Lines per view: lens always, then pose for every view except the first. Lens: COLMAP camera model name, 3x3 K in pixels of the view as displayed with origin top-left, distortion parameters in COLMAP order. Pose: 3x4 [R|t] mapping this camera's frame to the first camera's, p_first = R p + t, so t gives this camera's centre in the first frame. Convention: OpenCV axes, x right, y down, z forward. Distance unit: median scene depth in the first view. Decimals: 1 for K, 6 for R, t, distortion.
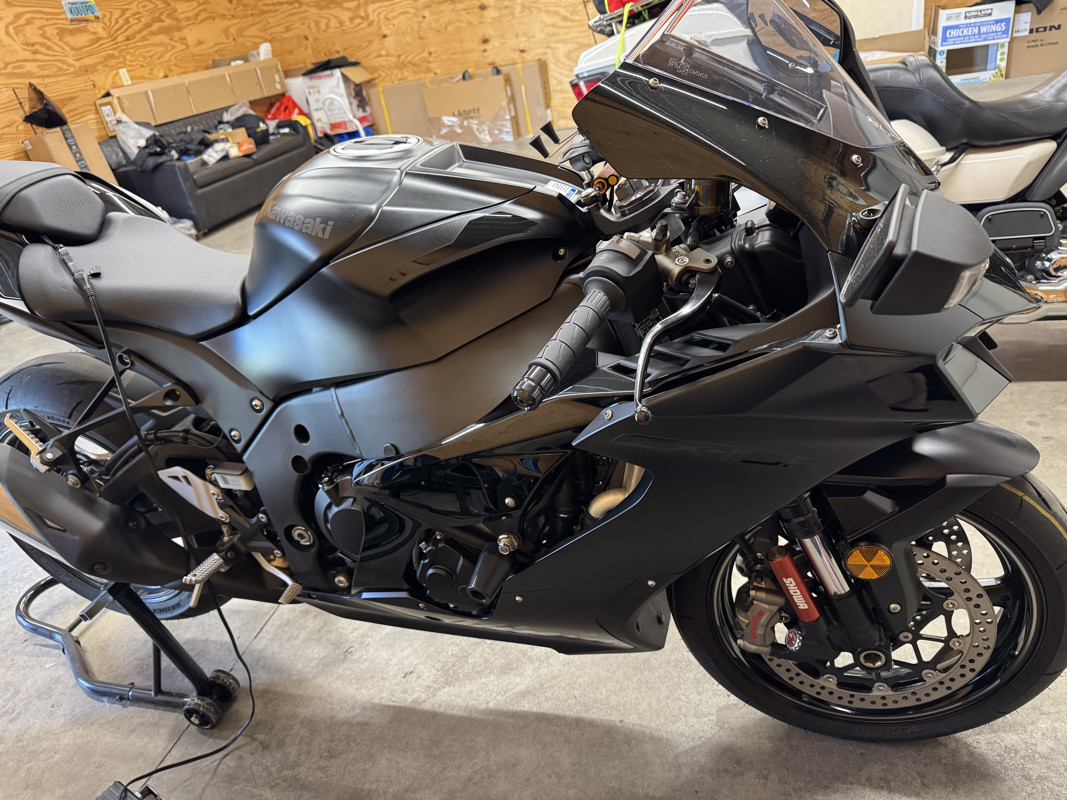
lens RADIAL K [[793.8, 0, 533.5], [0, 793.8, 400.0], [0, 0, 1]] dist [0.008698, -0.007523]
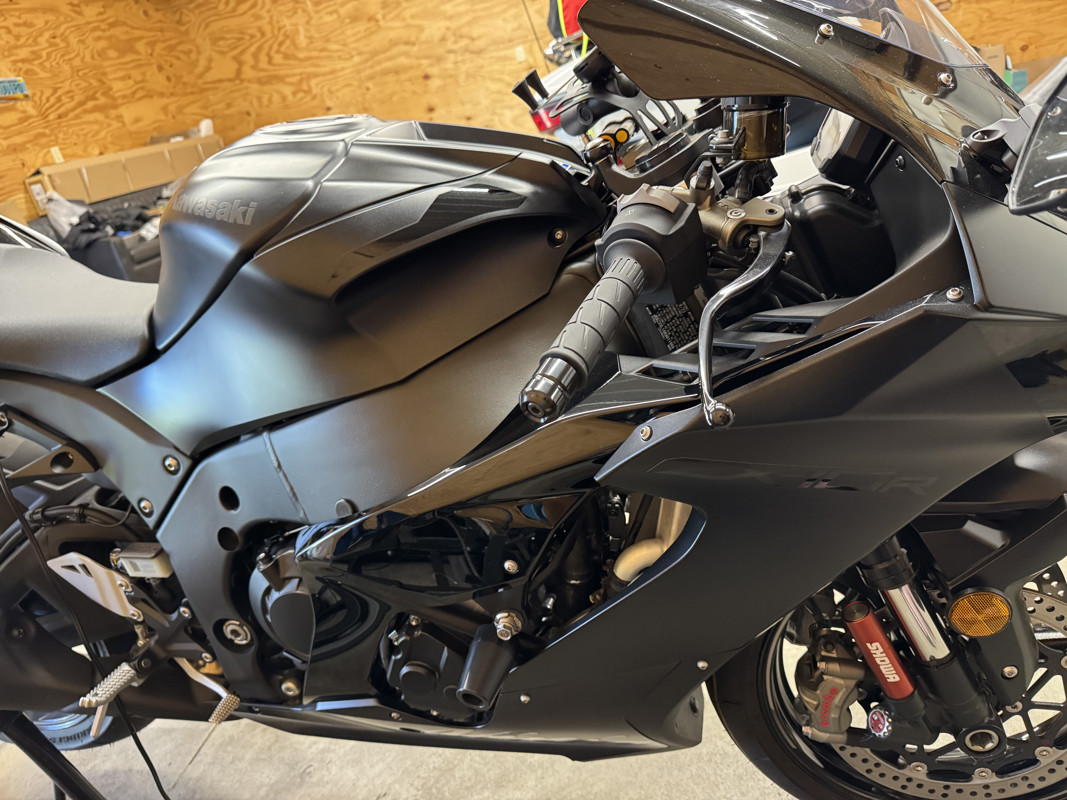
lens RADIAL K [[783.0, 0, 533.5], [0, 783.0, 400.0], [0, 0, 1]] dist [-0.040801, 0.038035]
pose [[0.996745, -0.055213, 0.058742, -0.033591], [0.060667, 0.993578, -0.095515, 0.035021], [-0.053091, 0.098768, 0.993693, 0.206091]]
